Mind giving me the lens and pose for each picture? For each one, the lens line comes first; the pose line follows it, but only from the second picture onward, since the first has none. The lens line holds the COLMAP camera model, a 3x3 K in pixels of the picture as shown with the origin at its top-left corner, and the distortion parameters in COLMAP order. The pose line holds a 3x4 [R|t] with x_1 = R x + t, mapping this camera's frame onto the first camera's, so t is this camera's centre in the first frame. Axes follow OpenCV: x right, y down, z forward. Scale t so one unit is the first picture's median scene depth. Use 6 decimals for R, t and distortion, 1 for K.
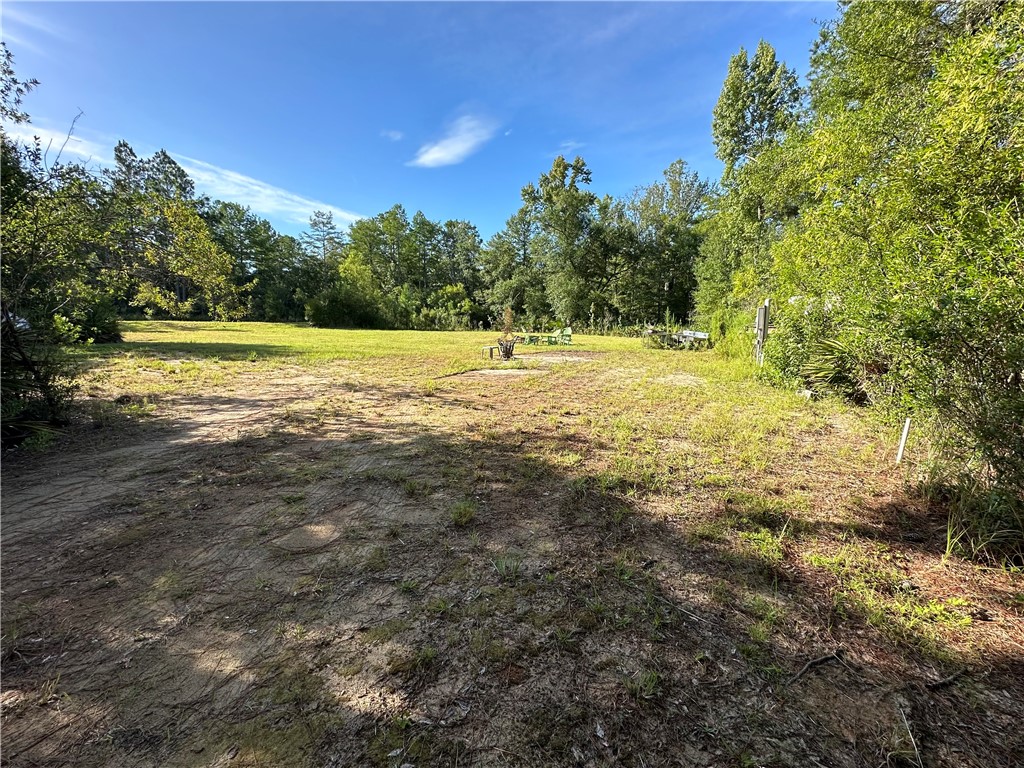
lens RADIAL K [[441.7, 0, 511.1], [0, 441.7, 383.3], [0, 0, 1]] dist [-0.002930, -0.000298]
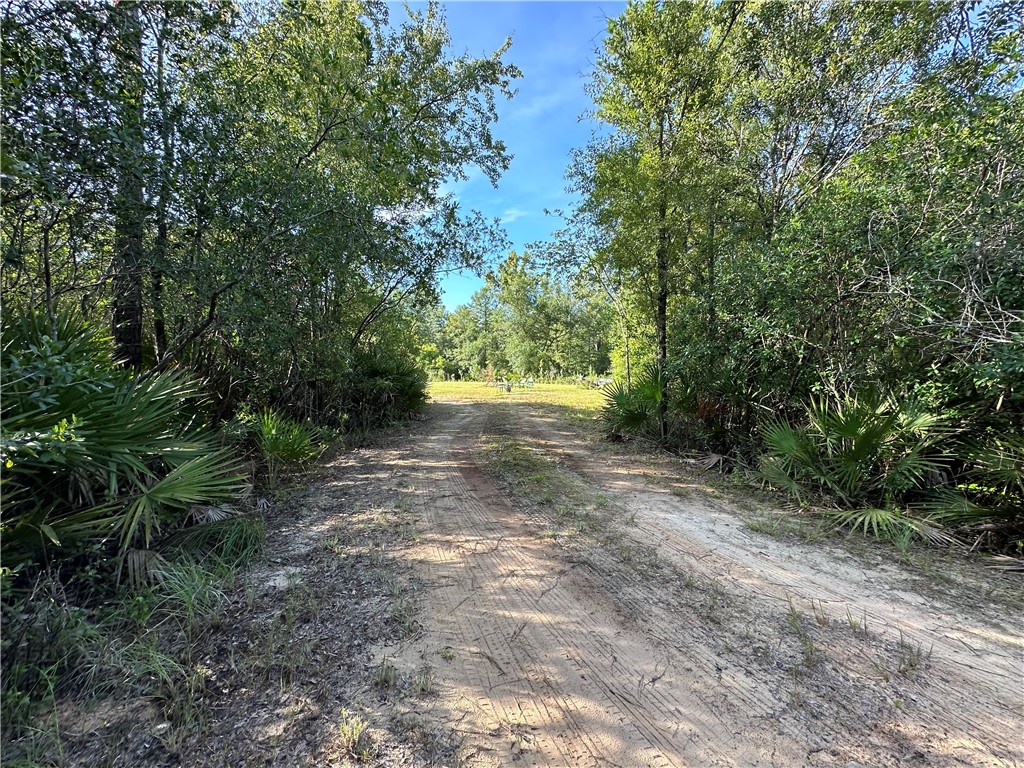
lens RADIAL K [[441.7, 0, 512.4], [0, 441.7, 382.1], [0, 0, 1]] dist [-0.002930, -0.000298]
pose [[0.991526, -0.009334, 0.129572, -0.064495], [0.025051, 0.992433, -0.120202, 0.037512], [-0.127470, 0.122429, 0.984257, -0.255312]]
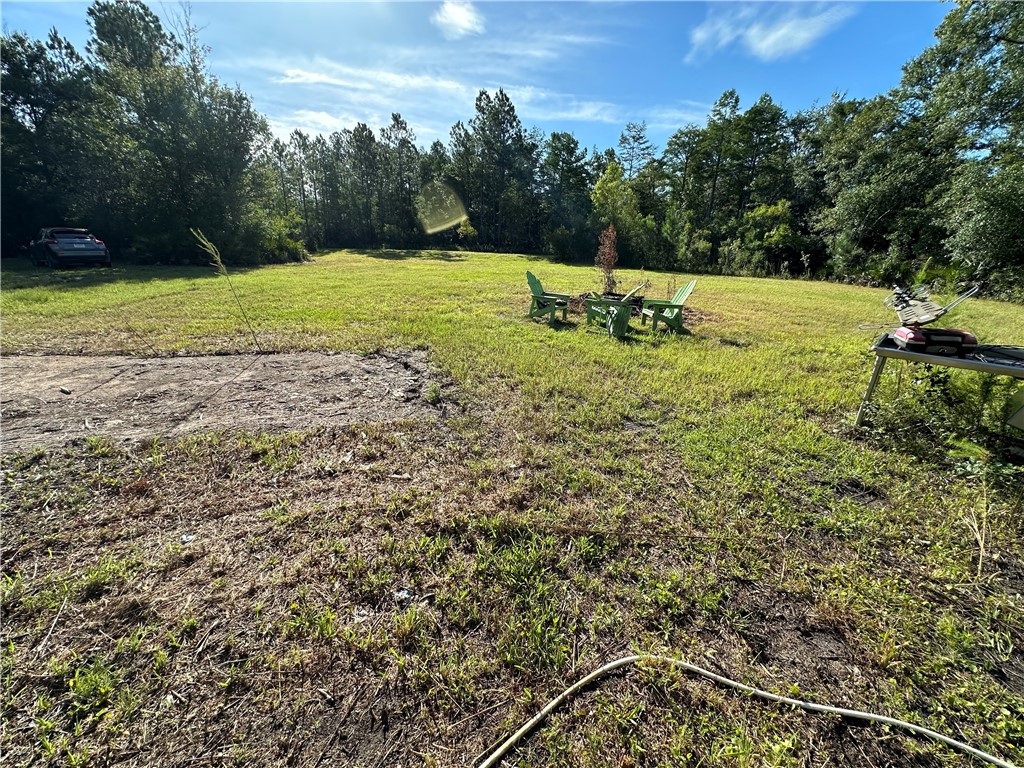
lens RADIAL K [[411.8, 0, 511.2], [0, 411.8, 383.7], [0, 0, 1]] dist [-0.003693, 0.000495]
pose [[0.642603, 0.249222, -0.724534, 0.142930], [-0.135258, 0.967669, 0.212891, -0.047155], [0.754166, -0.038805, 0.655536, 0.336261]]
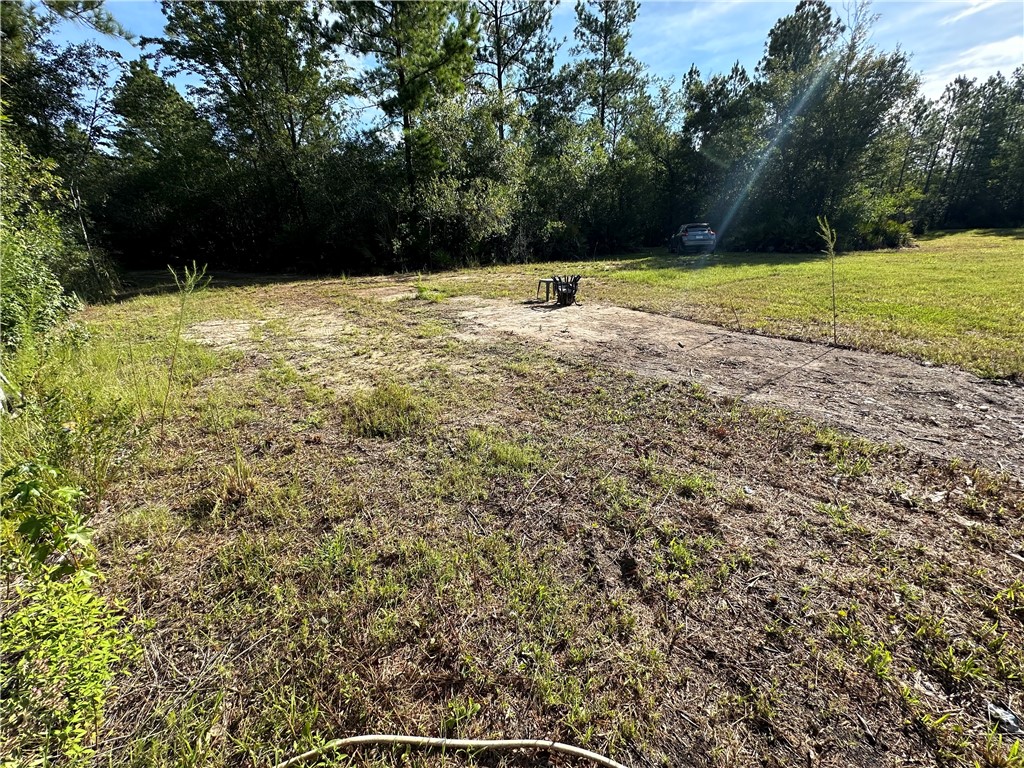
lens RADIAL K [[411.8, 0, 510.0], [0, 411.8, 381.9], [0, 0, 1]] dist [-0.003693, 0.000495]
pose [[-0.459864, 0.303755, -0.834420, 0.144998], [-0.107518, 0.913714, 0.391875, -0.045968], [0.881456, 0.269924, -0.387526, 0.327661]]
